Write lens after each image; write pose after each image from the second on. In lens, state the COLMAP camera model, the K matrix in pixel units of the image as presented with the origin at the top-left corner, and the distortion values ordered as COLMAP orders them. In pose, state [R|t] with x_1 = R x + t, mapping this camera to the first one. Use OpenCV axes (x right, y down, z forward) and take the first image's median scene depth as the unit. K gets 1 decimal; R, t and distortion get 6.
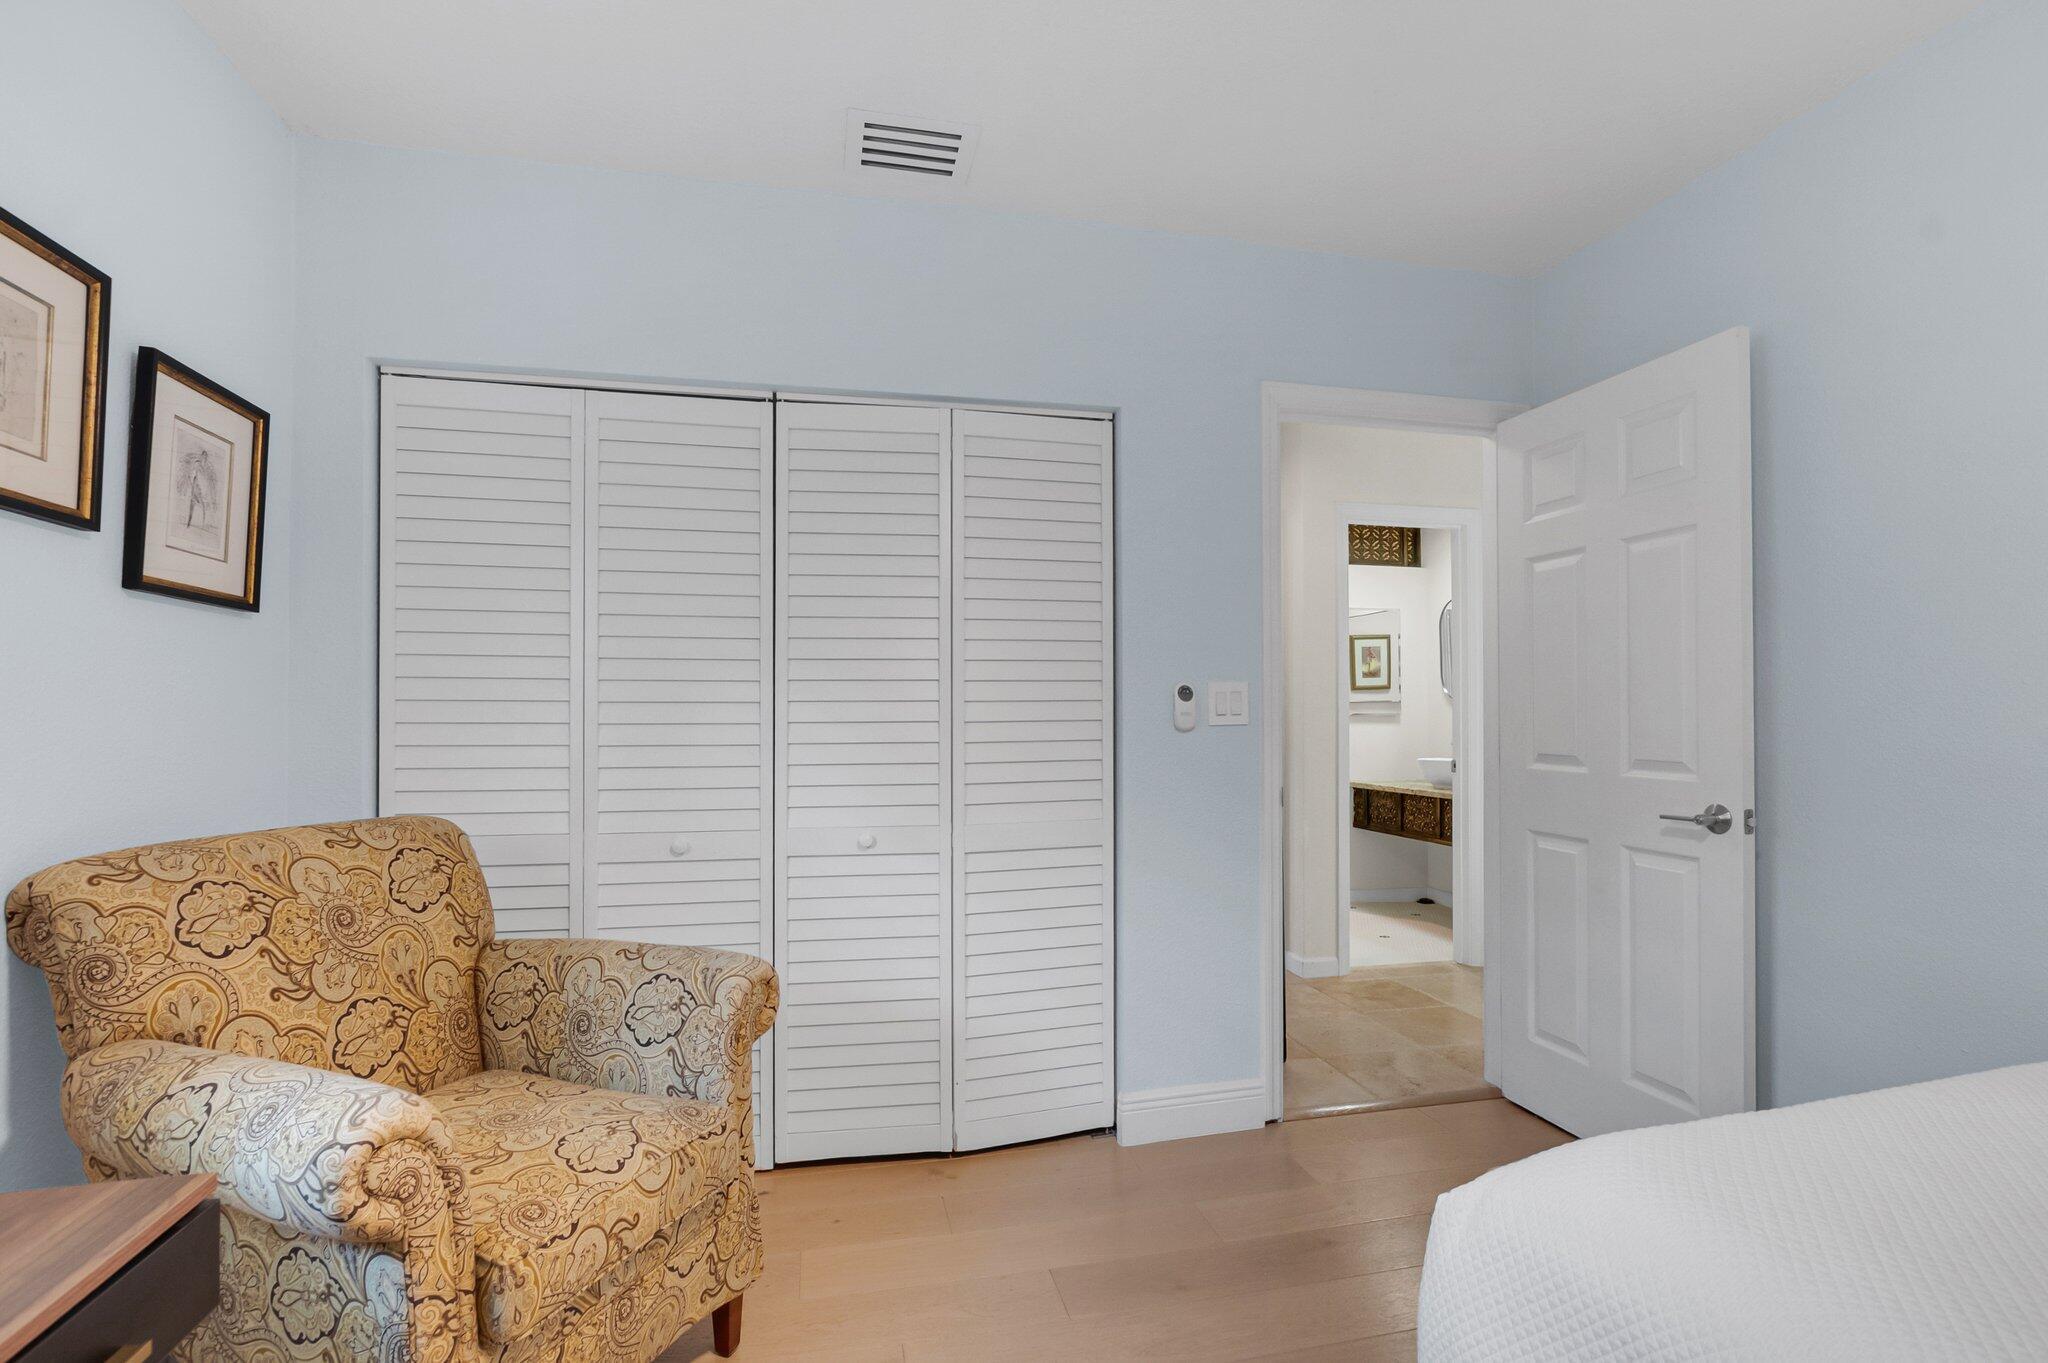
lens RADIAL K [[1017.2, 0, 1024.0], [0, 1017.2, 681.5], [0, 0, 1]] dist [-0.001212, 0.000180]
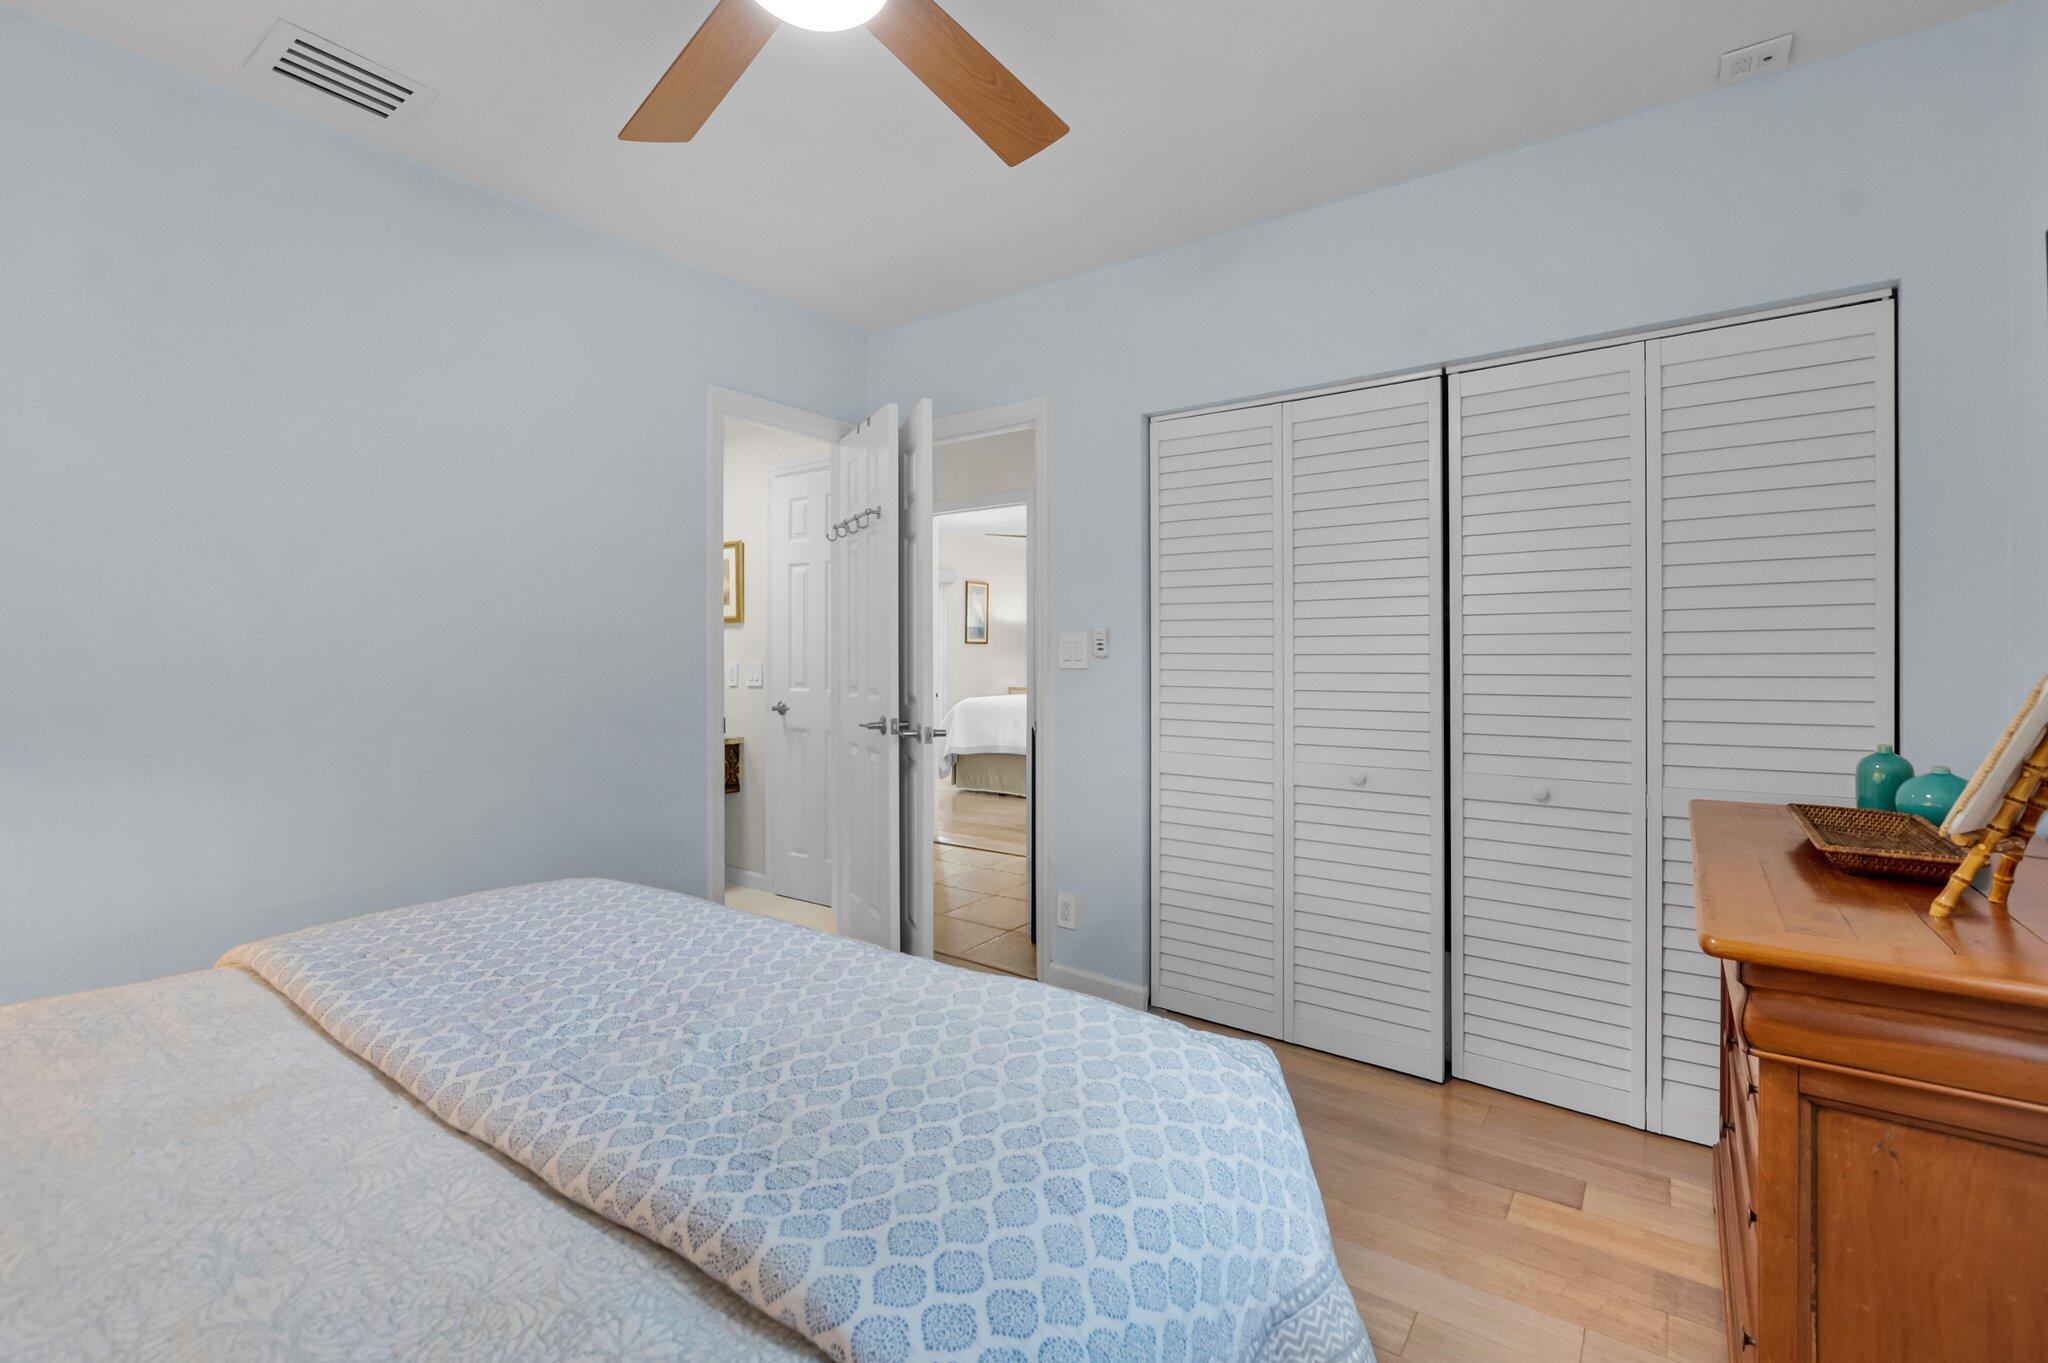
lens RADIAL K [[924.9, 0, 1031.9], [0, 924.9, 664.9], [0, 0, 1]] dist [-0.009487, 0.000679]
pose [[0.651428, 0.005646, -0.758690, 0.387795], [0.015434, 0.999667, 0.020692, 0.004123], [0.758554, -0.025189, 0.651124, 0.057169]]
